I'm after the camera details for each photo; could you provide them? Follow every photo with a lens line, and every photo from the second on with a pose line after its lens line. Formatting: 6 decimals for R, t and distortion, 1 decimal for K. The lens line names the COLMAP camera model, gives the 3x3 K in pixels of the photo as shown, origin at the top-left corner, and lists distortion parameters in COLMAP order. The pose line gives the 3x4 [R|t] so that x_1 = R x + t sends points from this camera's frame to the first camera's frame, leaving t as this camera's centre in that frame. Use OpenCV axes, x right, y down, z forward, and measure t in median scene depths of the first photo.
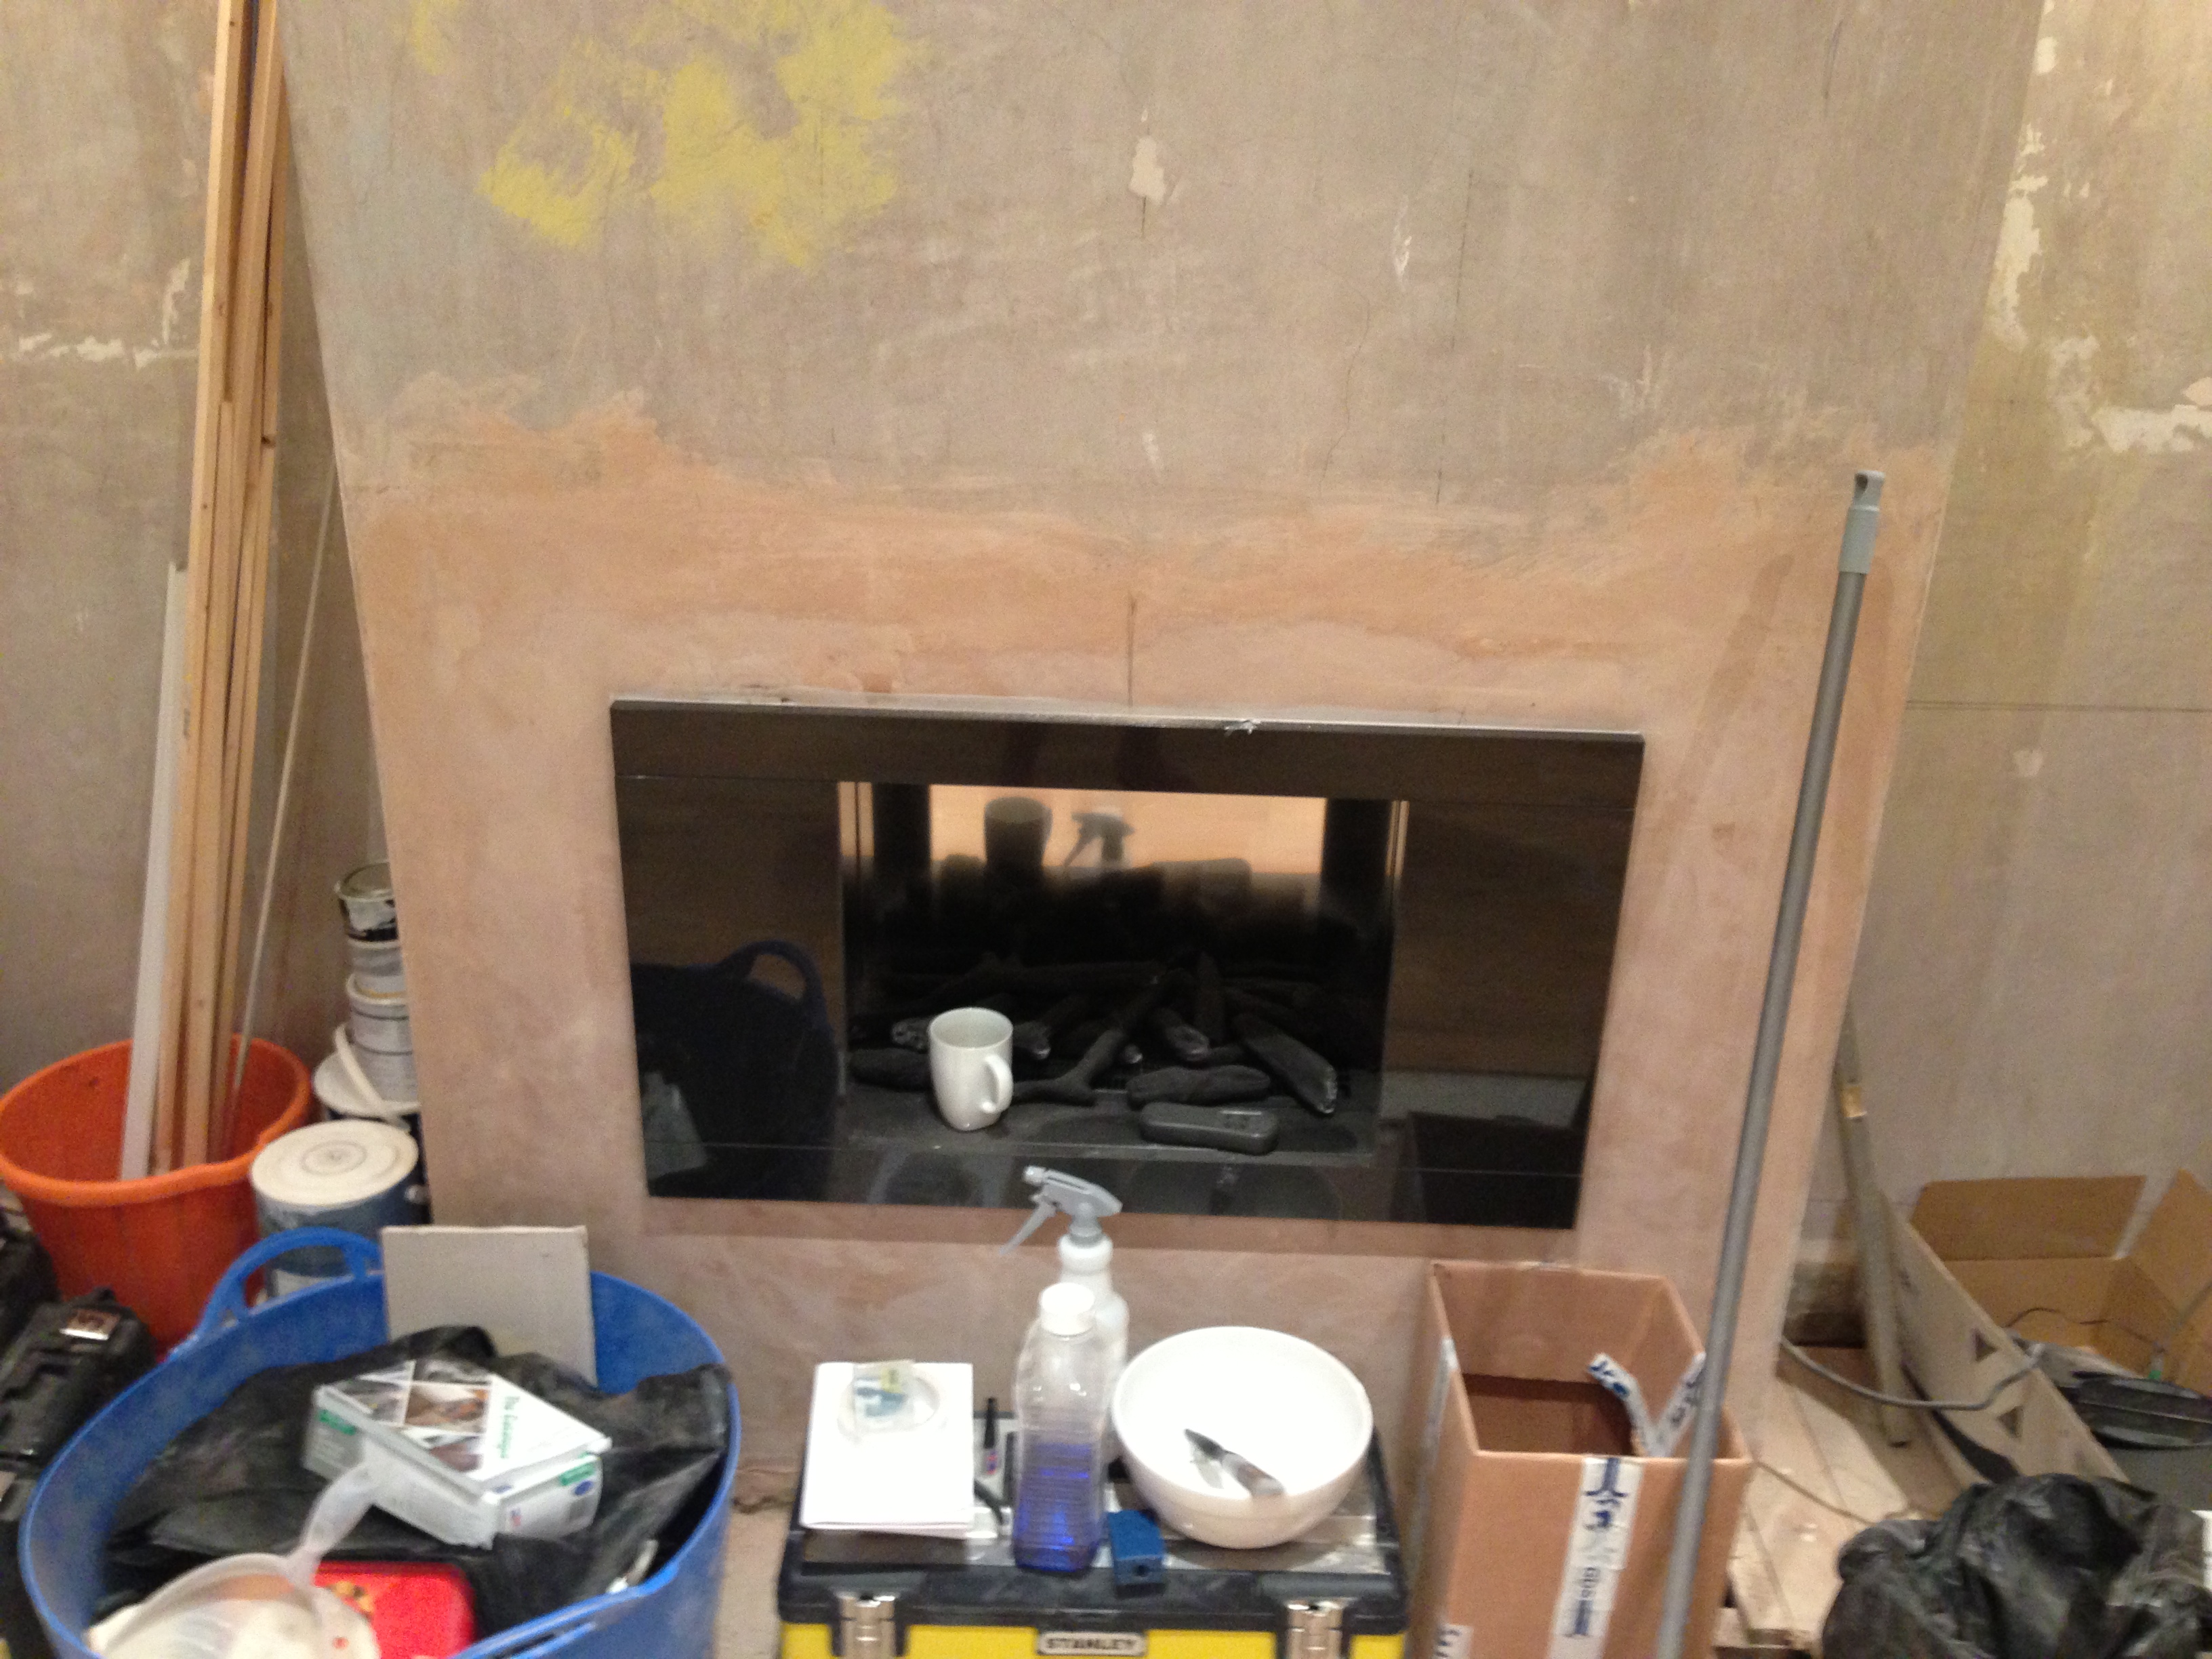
lens RADIAL K [[2119.1, 0, 1106.0], [0, 2119.1, 829.5], [0, 0, 1]] dist [0.140280, -0.220894]
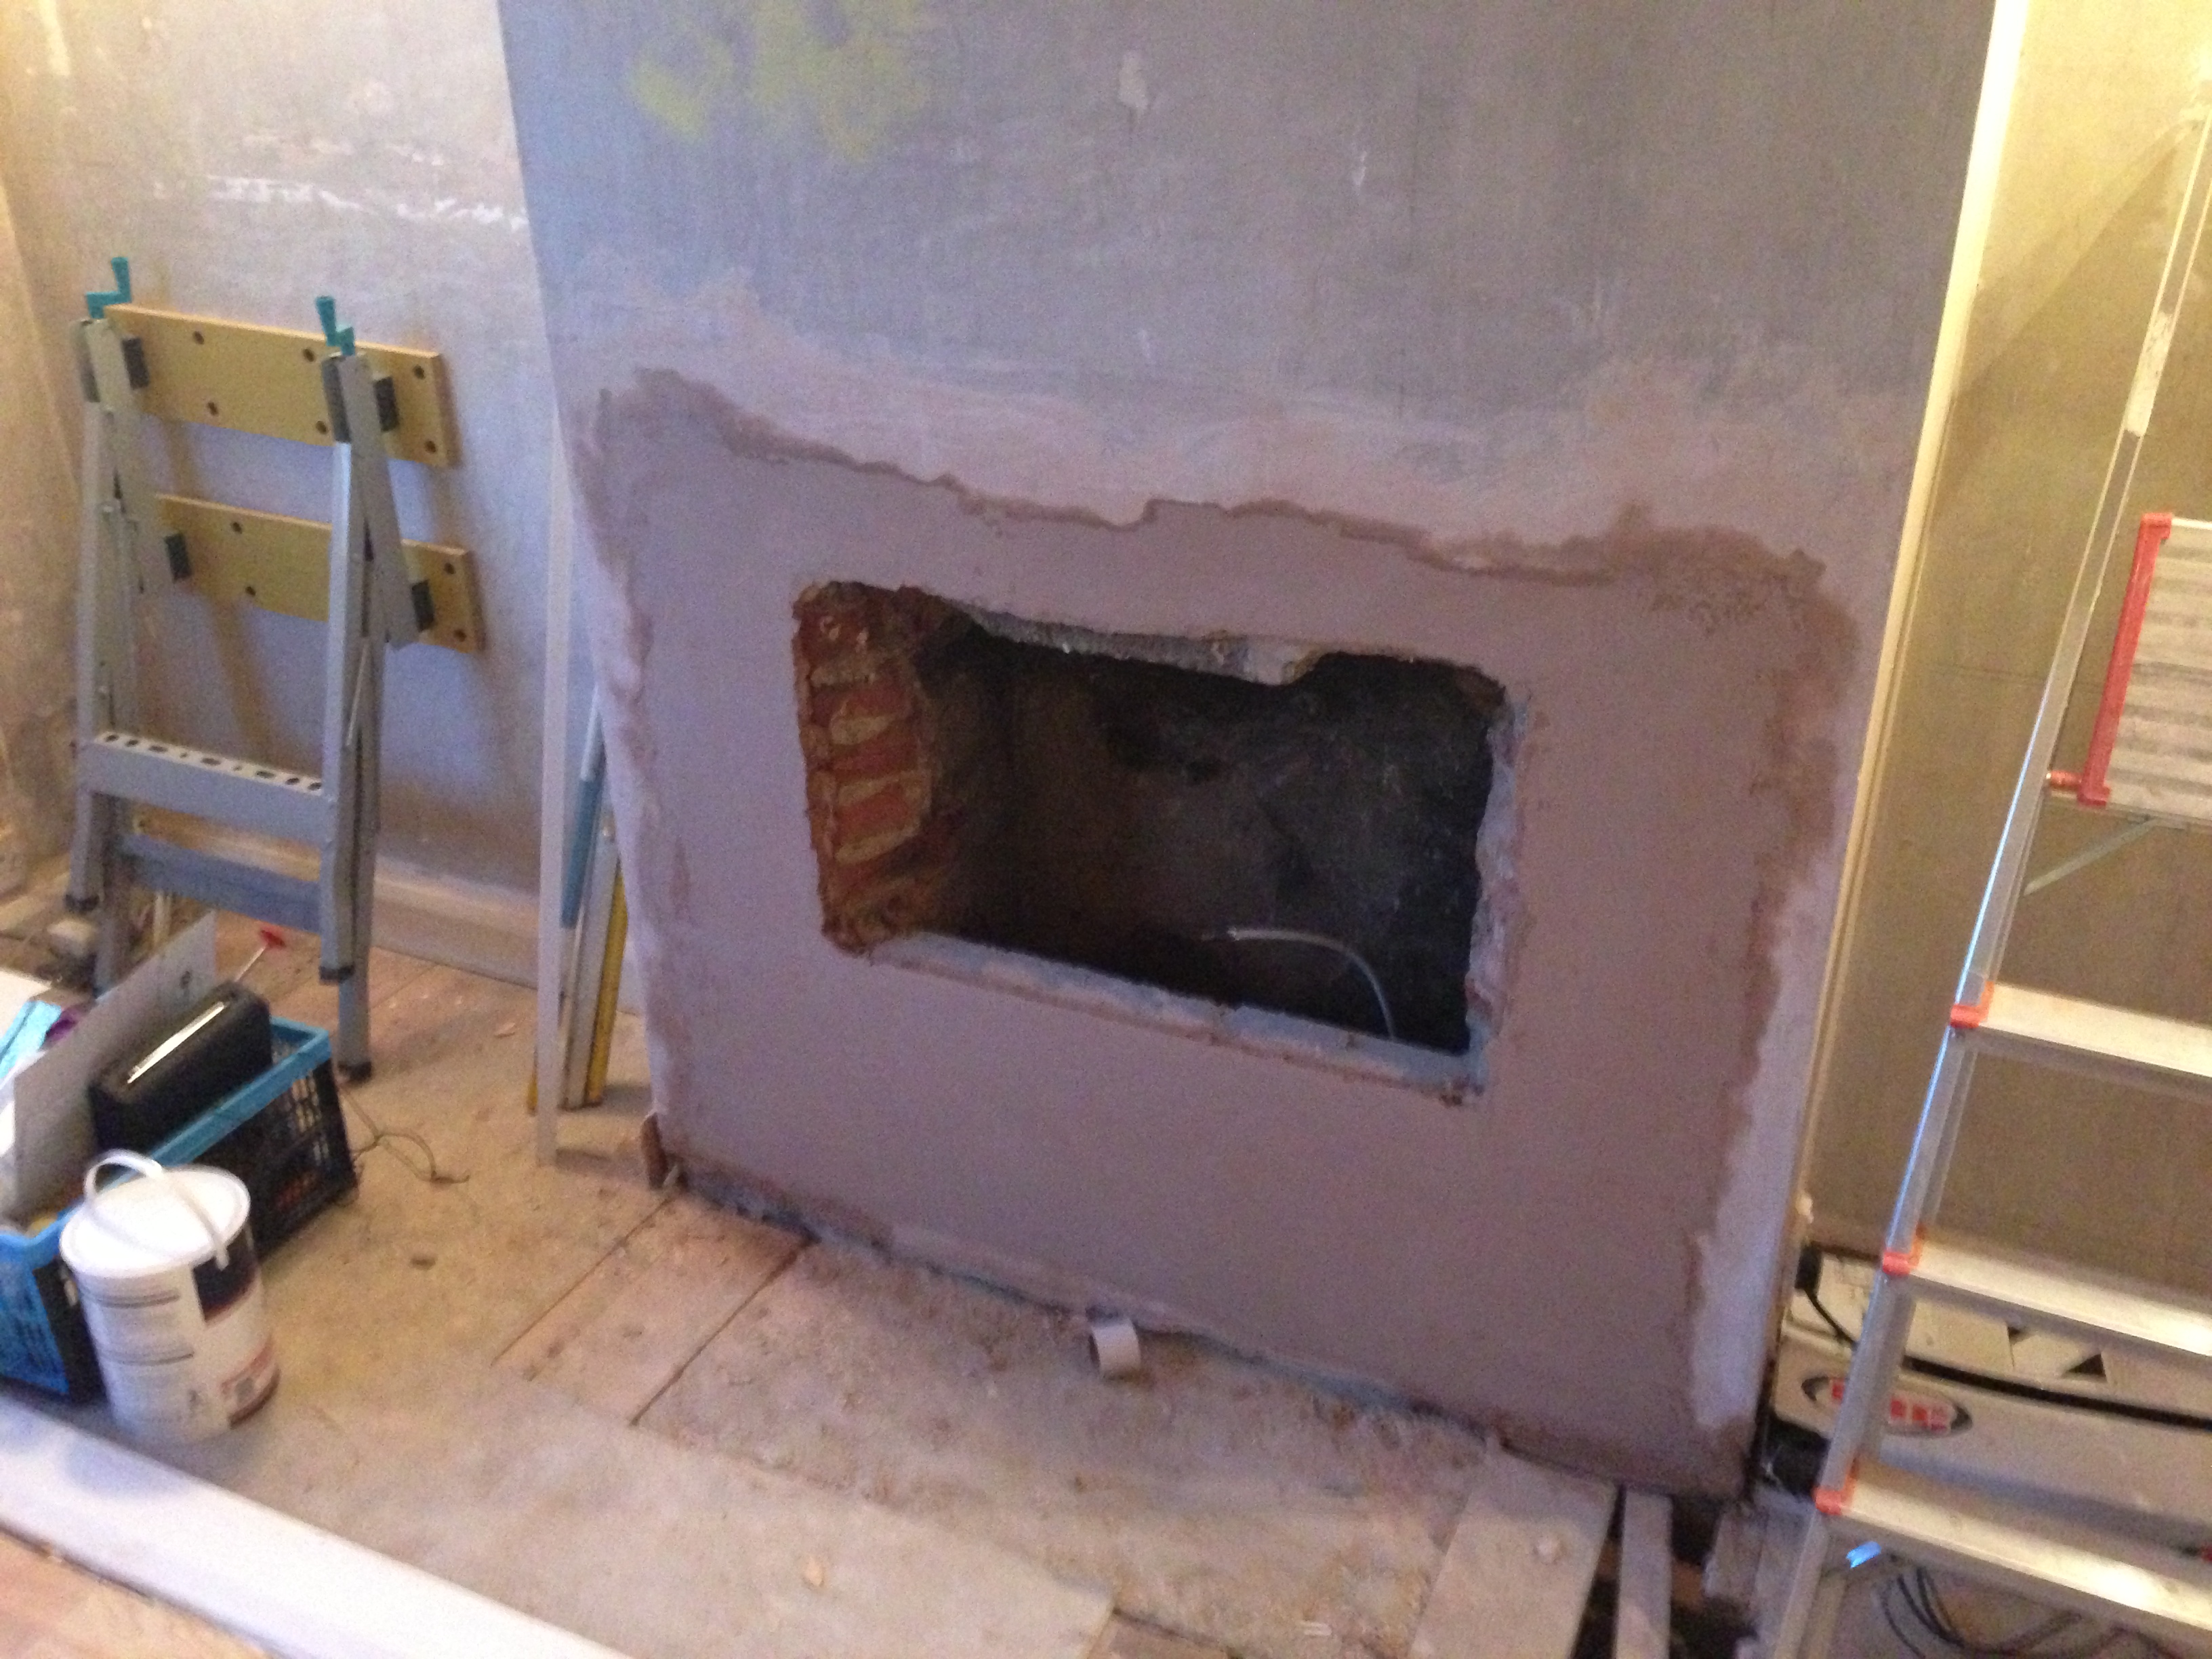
lens RADIAL K [[2119.1, 0, 1106.0], [0, 2119.1, 829.5], [0, 0, 1]] dist [0.140280, -0.220894]
pose [[0.910463, 0.149650, -0.385566, 0.463228], [-0.128996, 0.988489, 0.079058, -0.019740], [0.392959, -0.022243, 0.919287, -0.004622]]
